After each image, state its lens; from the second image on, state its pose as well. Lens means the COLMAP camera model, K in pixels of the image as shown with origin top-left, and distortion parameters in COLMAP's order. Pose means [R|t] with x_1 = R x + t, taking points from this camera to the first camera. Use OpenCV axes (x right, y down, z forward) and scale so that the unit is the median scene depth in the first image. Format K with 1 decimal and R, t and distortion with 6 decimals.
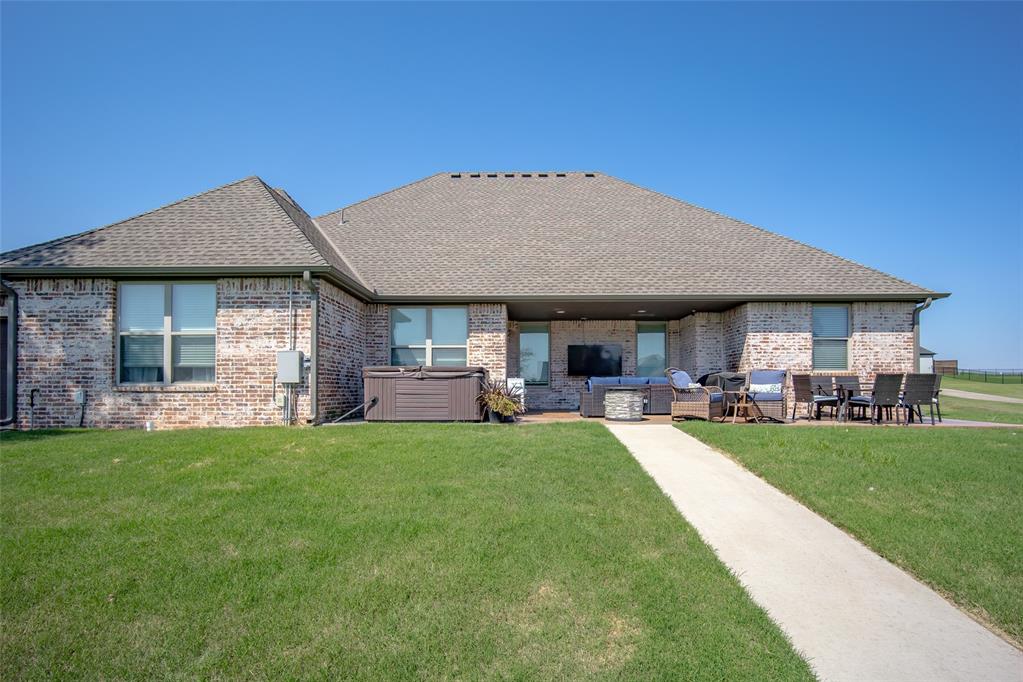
lens RADIAL K [[476.1, 0, 511.7], [0, 476.1, 390.6], [0, 0, 1]] dist [-0.007438, -0.000112]
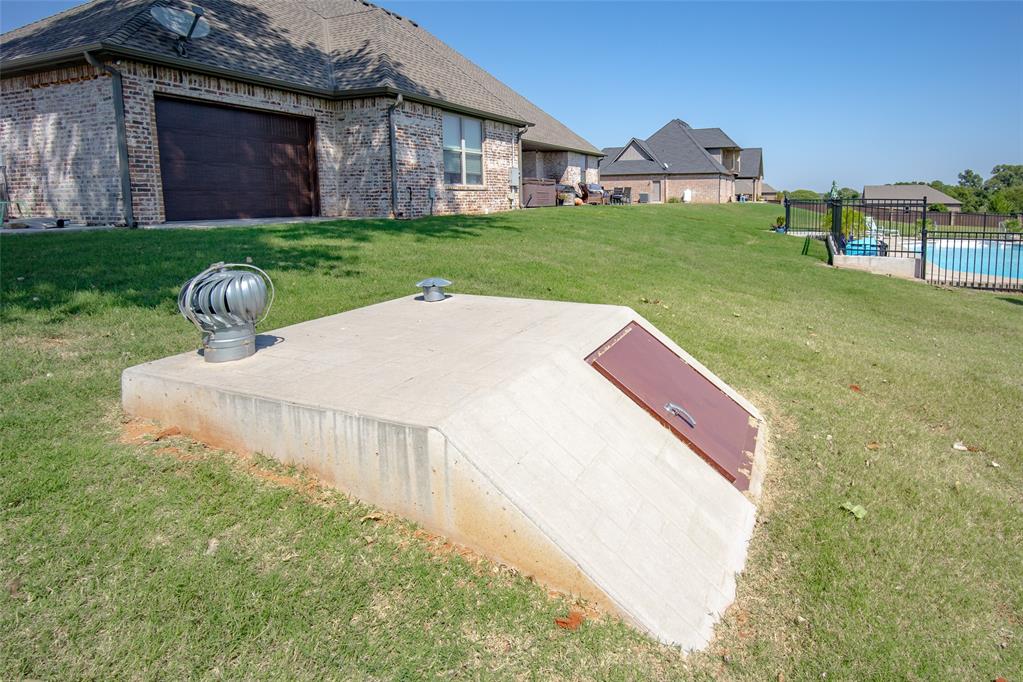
lens RADIAL K [[532.6, 0, 600.1], [0, 532.6, 249.2], [0, 0, 1]] dist [0.000158, 0.000213]
pose [[0.369958, -0.089969, 0.924682, -1.690046], [0.000222, 0.995308, 0.096752, 0.020019], [-0.929048, -0.035589, 0.368242, -0.026393]]
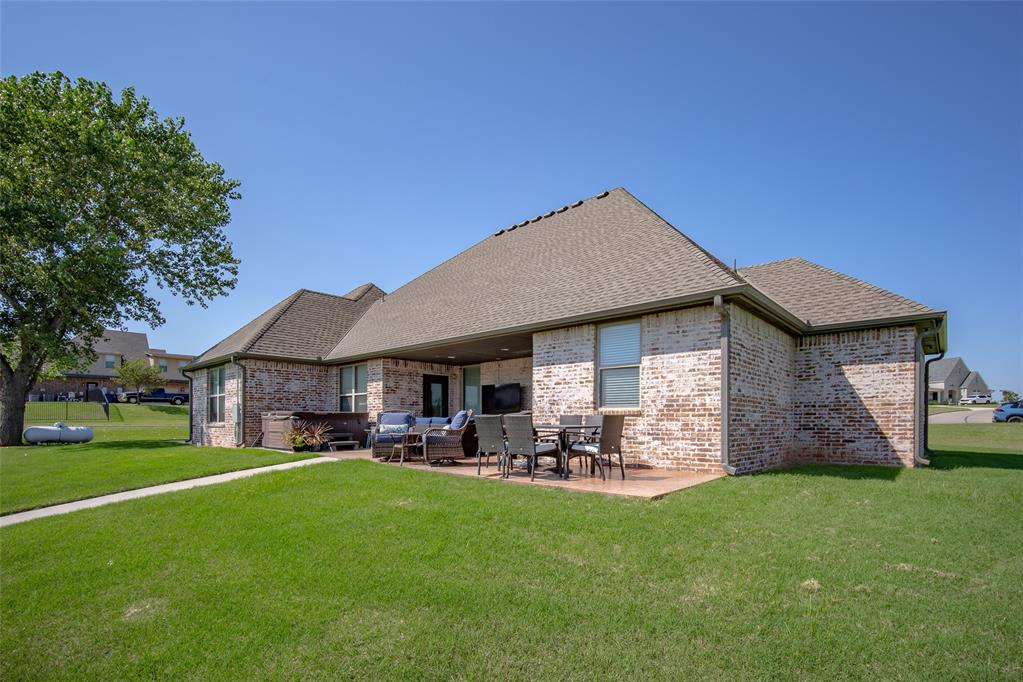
lens RADIAL K [[483.0, 0, 514.5], [0, 483.0, 422.6], [0, 0, 1]] dist [-0.004175, -0.000484]
pose [[0.743379, 0.005588, -0.668847, 1.083800], [-0.003523, 0.999984, 0.004438, -0.021187], [0.668861, -0.000943, 0.743387, 0.300334]]
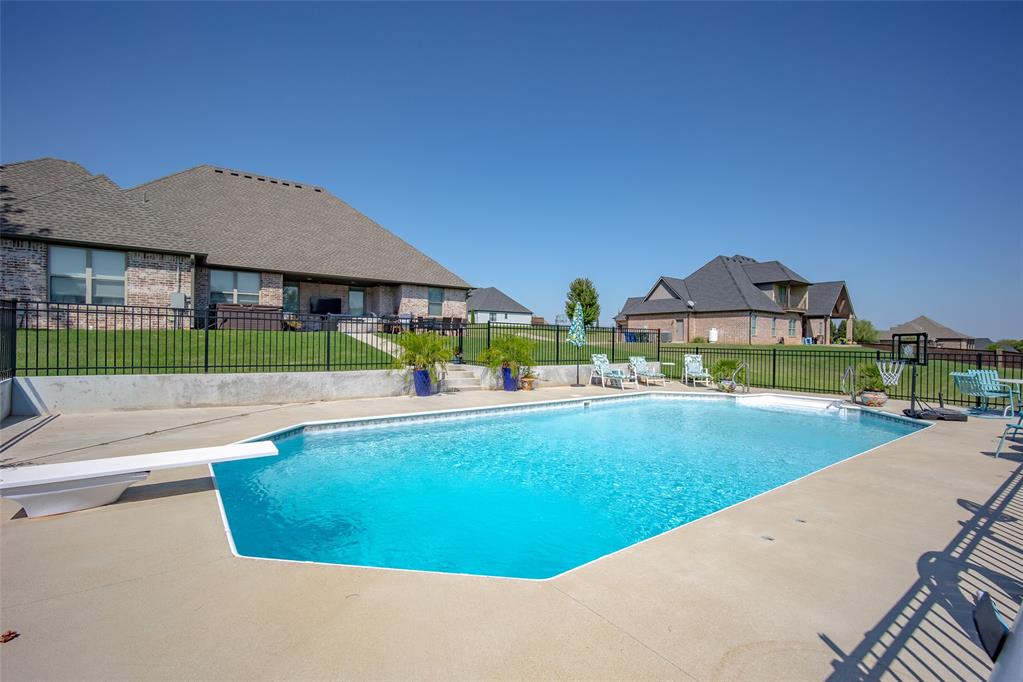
lens RADIAL K [[455.1, 0, 511.5], [0, 455.1, 341.0], [0, 0, 1]] dist [-0.004210, -0.000149]
pose [[0.799767, 0.010882, 0.600212, -0.374313], [-0.015857, 0.999870, 0.003001, 0.067681], [-0.600102, -0.011918, 0.799835, -1.025812]]
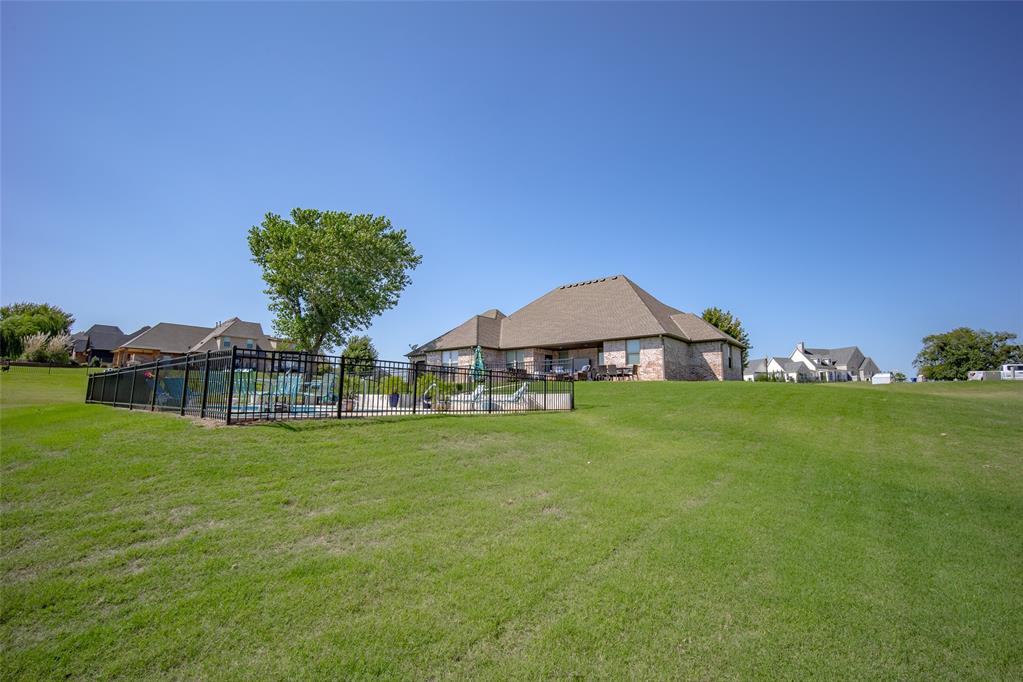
lens RADIAL K [[455.1, 0, 511.5], [0, 455.1, 341.0], [0, 0, 1]] dist [-0.004210, -0.000149]
pose [[0.769680, -0.076039, -0.633885, 1.764799], [-0.009300, 0.991441, -0.130223, 0.161568], [0.638362, 0.106125, 0.762385, -1.359552]]
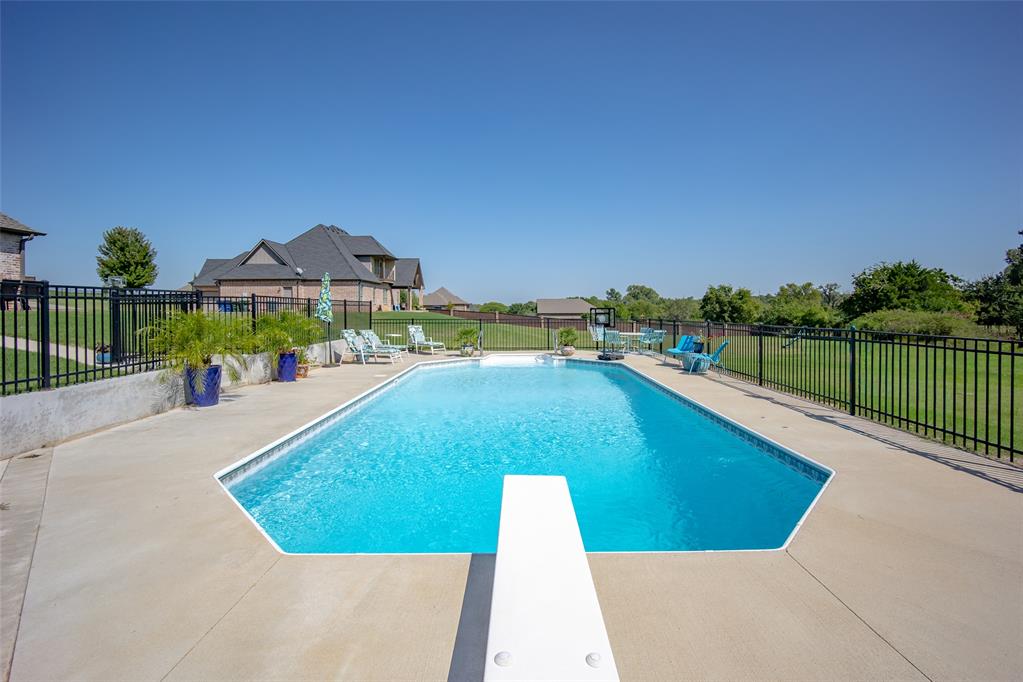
lens RADIAL K [[456.4, 0, 513.2], [0, 456.4, 311.5], [0, 0, 1]] dist [-0.001438, 0.000046]
pose [[0.001394, -0.005324, 0.999985, -0.607005], [-0.000407, 0.999986, 0.005325, 0.050532], [-0.999999, -0.000414, 0.001392, -0.577055]]
